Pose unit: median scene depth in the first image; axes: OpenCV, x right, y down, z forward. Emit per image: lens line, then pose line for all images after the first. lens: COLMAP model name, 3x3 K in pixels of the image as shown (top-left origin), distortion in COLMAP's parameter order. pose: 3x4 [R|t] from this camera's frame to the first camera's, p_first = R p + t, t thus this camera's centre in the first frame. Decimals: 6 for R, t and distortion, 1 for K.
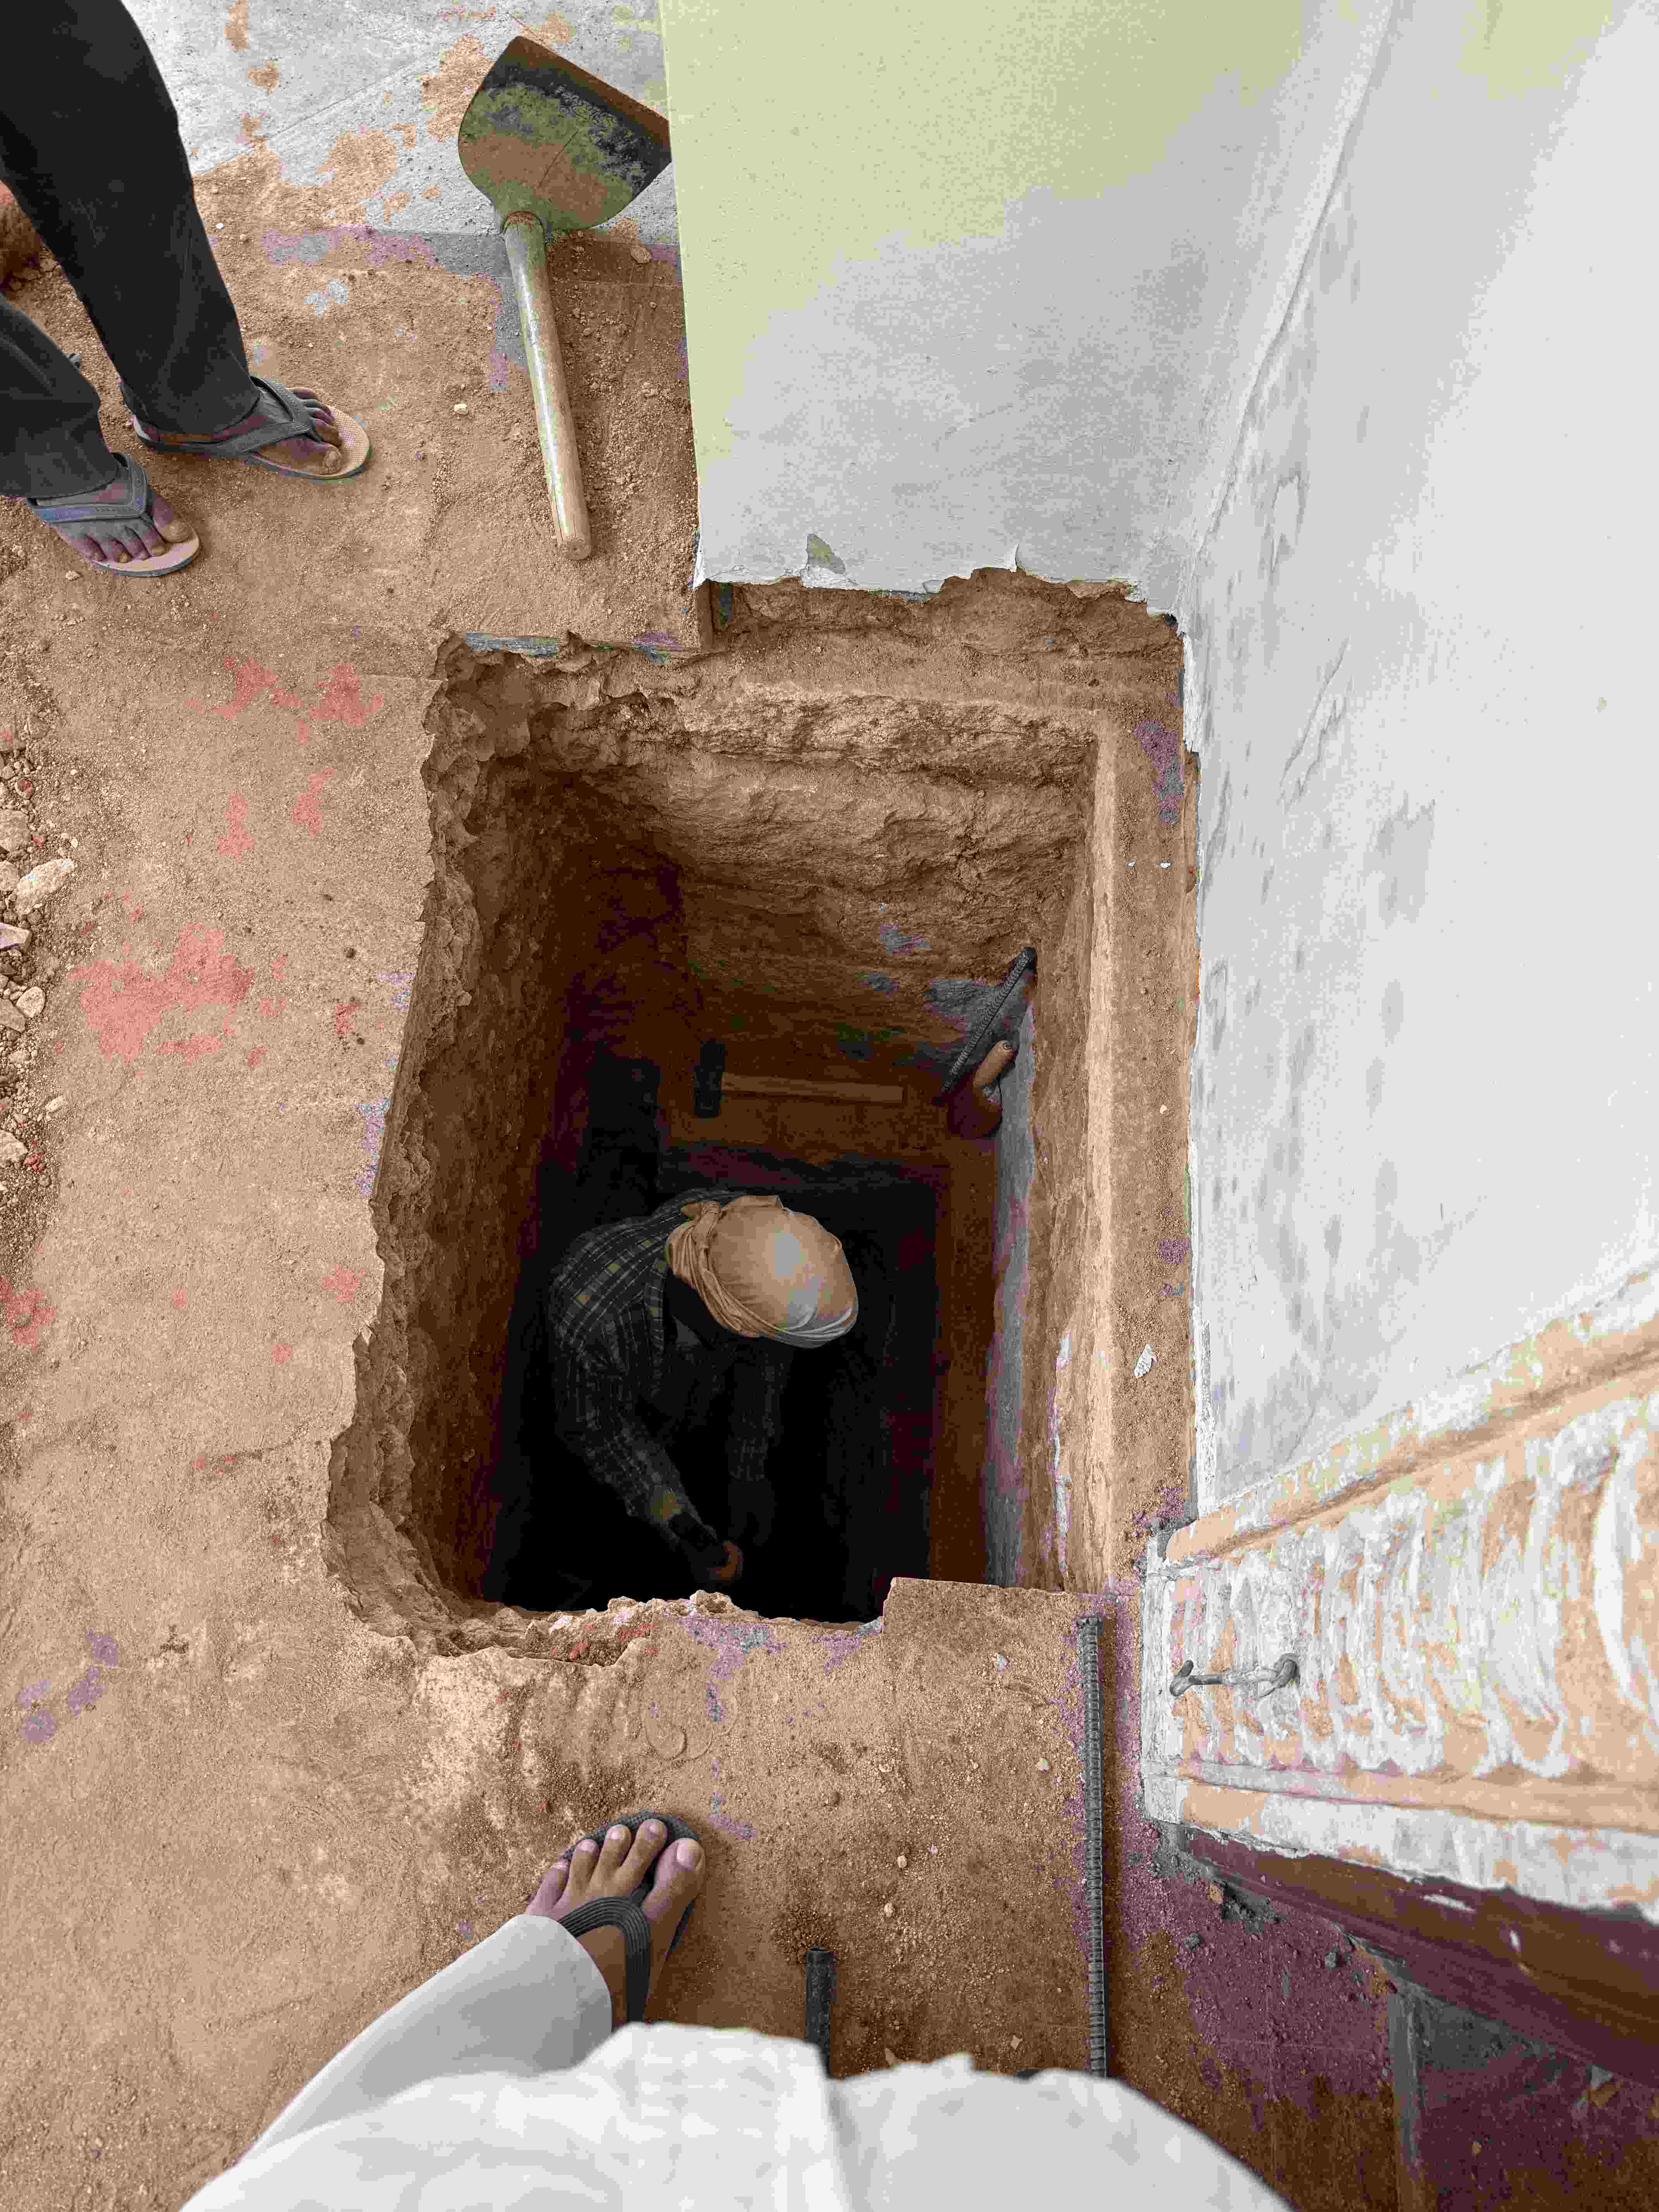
lens RADIAL K [[1570.0, 0, 819.7], [0, 1570.0, 1111.9], [0, 0, 1]] dist [0.075192, -0.136037]
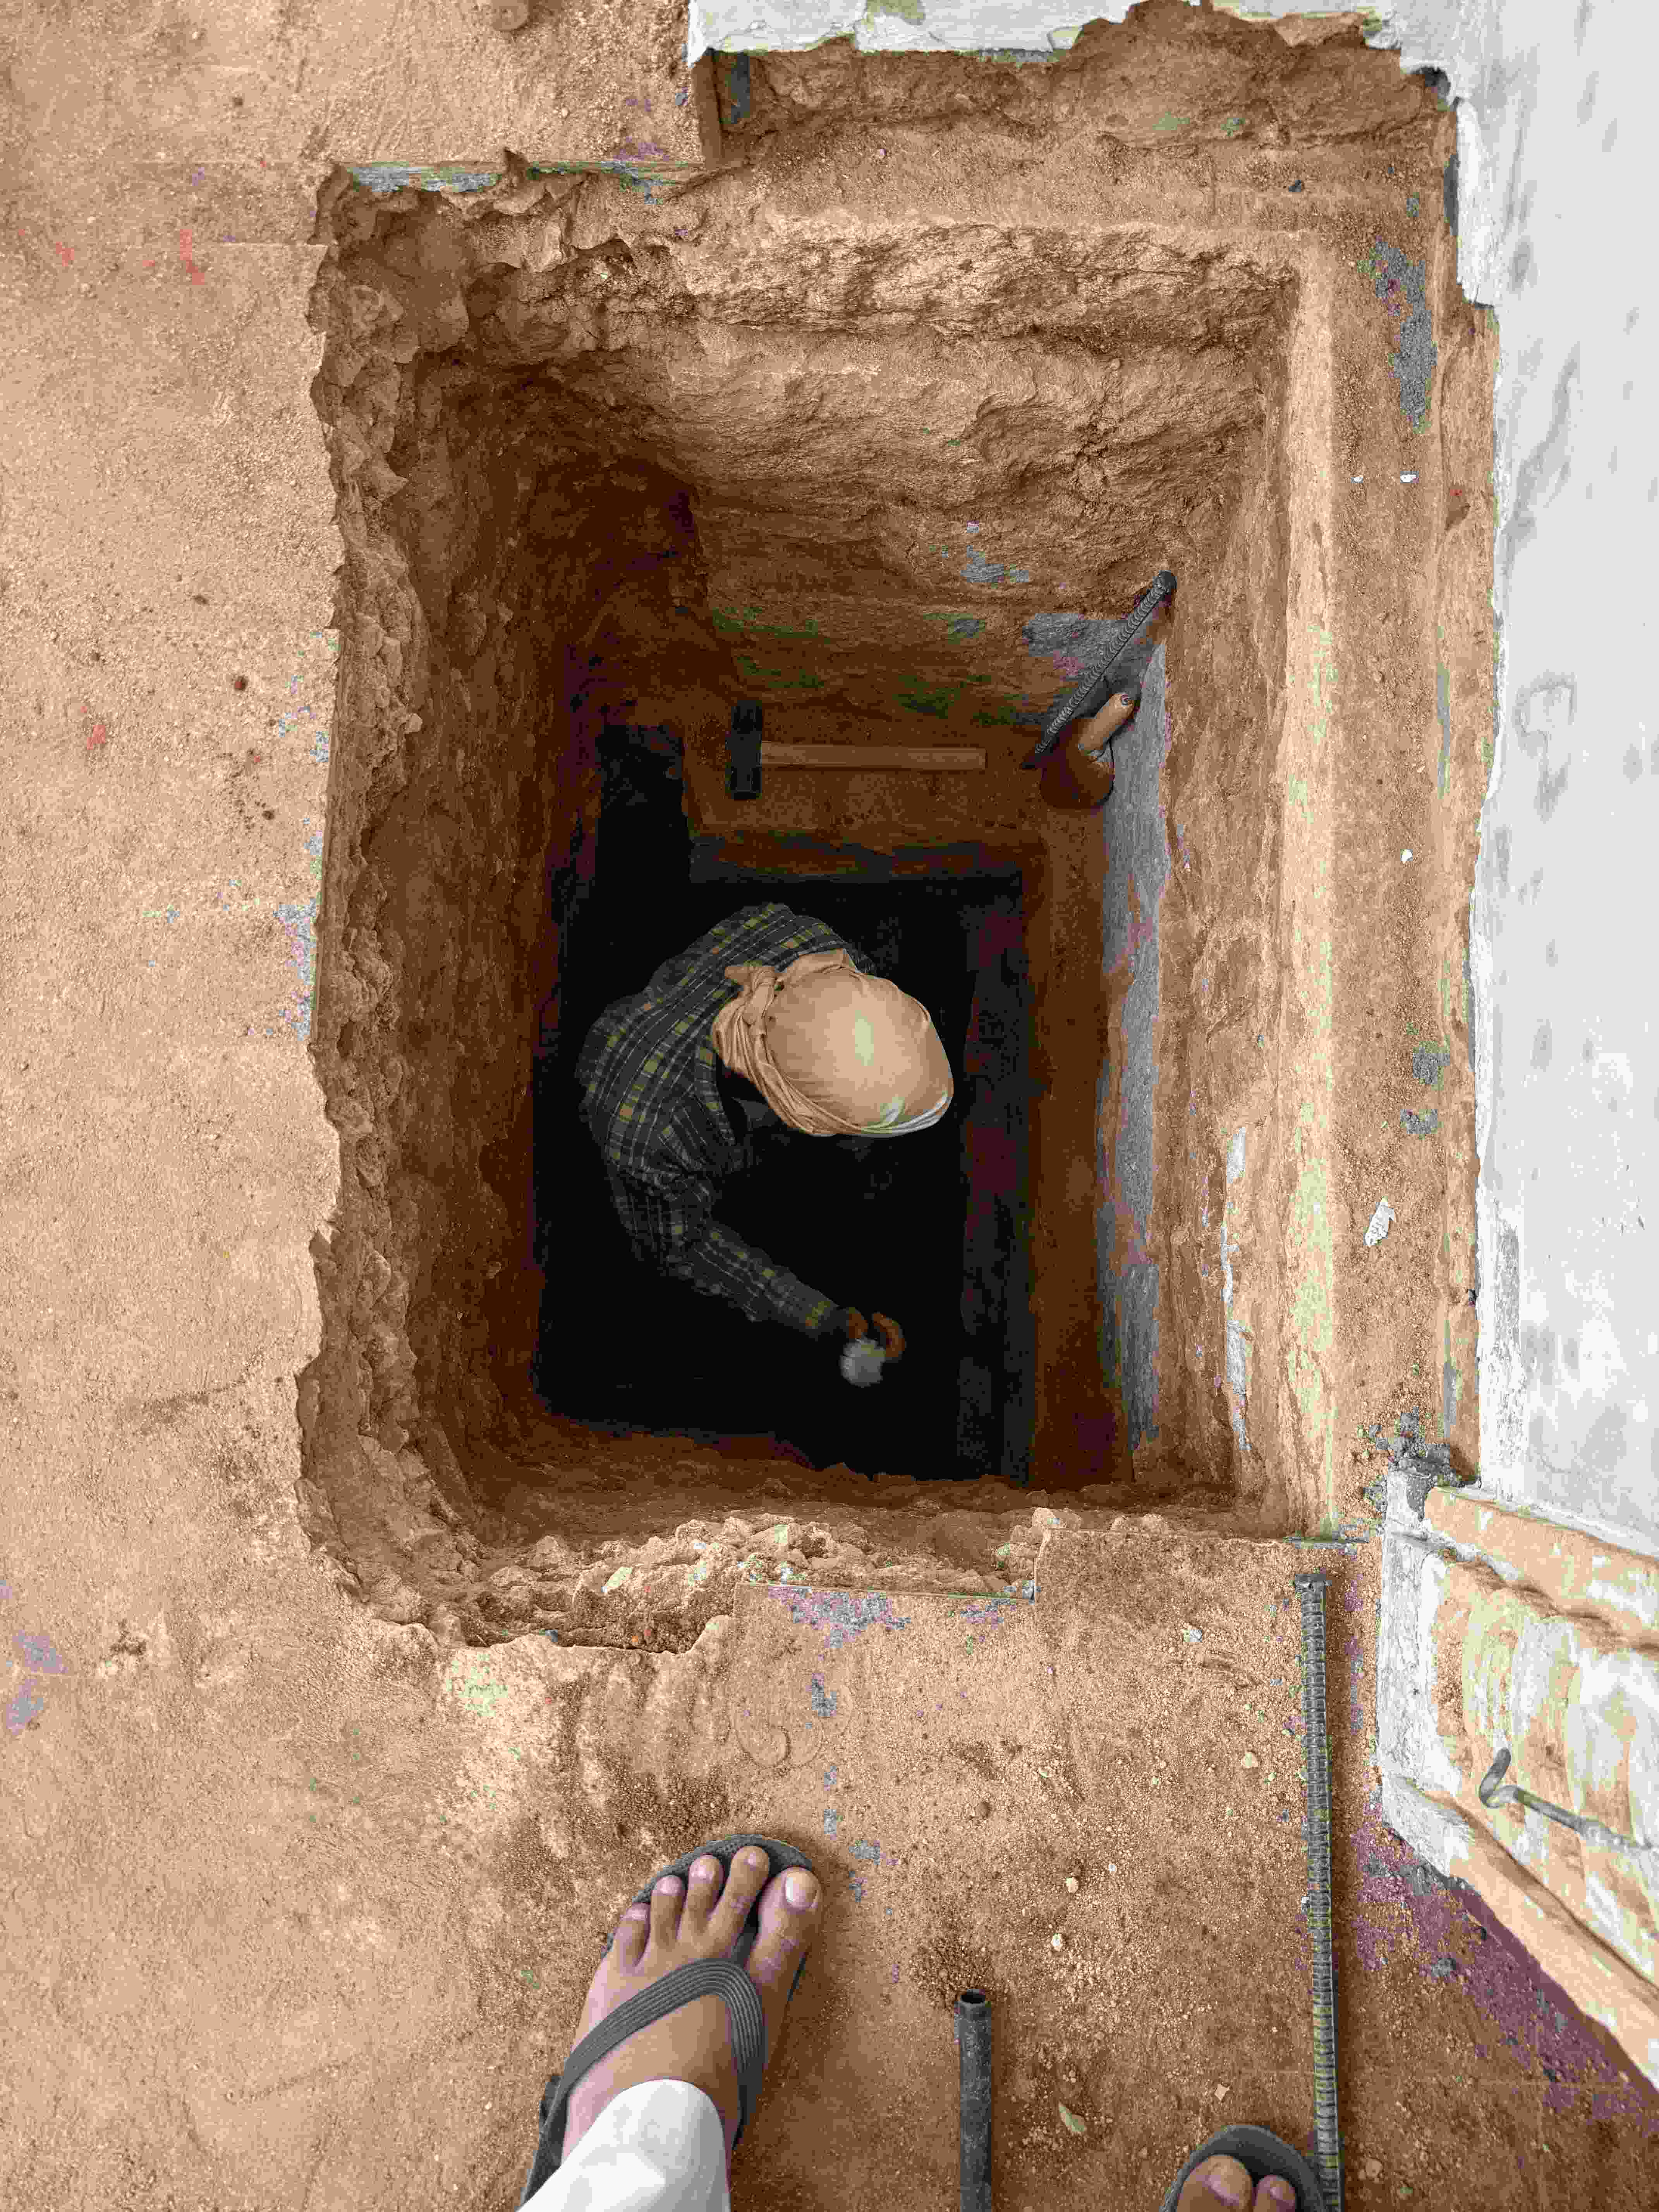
lens RADIAL K [[1571.6, 0, 813.3], [0, 1571.6, 1095.8], [0, 0, 1]] dist [0.029144, -0.051492]
pose [[0.998523, -0.043923, -0.031980, -0.030588], [0.050787, 0.963689, 0.262153, -0.104584], [0.019304, -0.263390, 0.964496, 0.306924]]
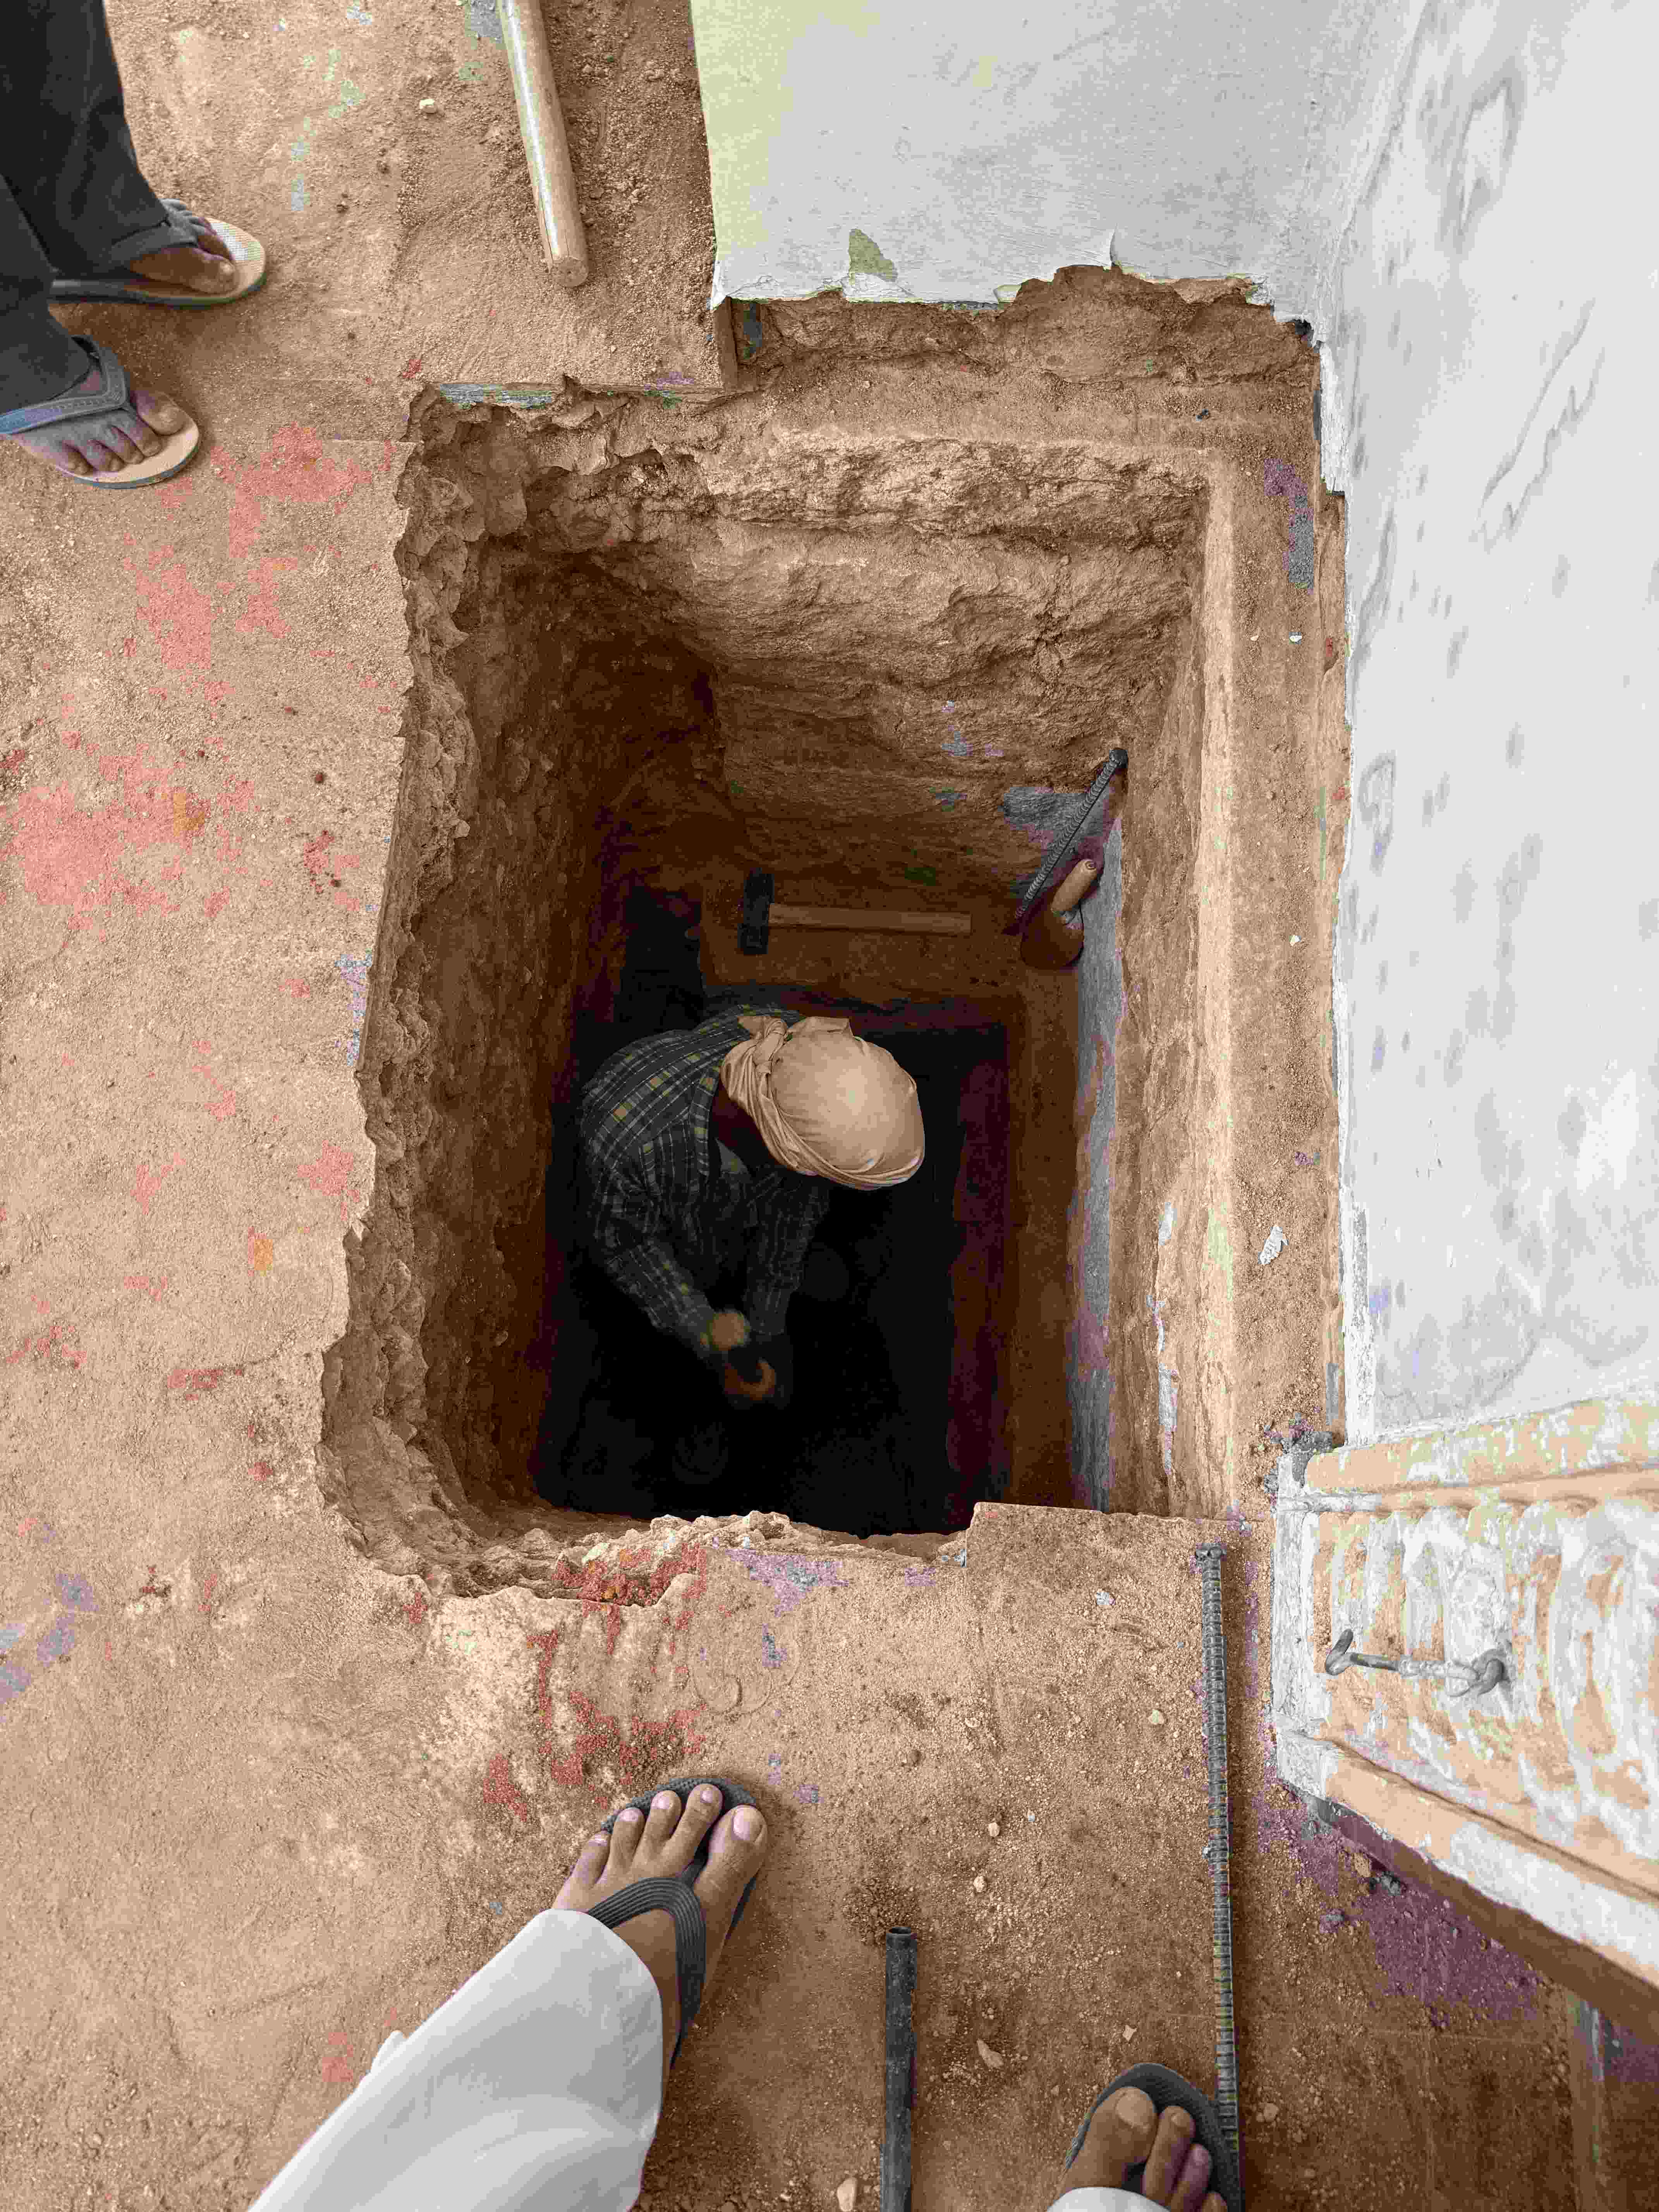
lens RADIAL K [[1570.0, 0, 819.7], [0, 1570.0, 1111.9], [0, 0, 1]] dist [0.075192, -0.136037]
pose [[0.998970, -0.021026, -0.040200, 0.000178], [0.025487, 0.993167, 0.113886, -0.013999], [0.037531, -0.114793, 0.992680, 0.164453]]
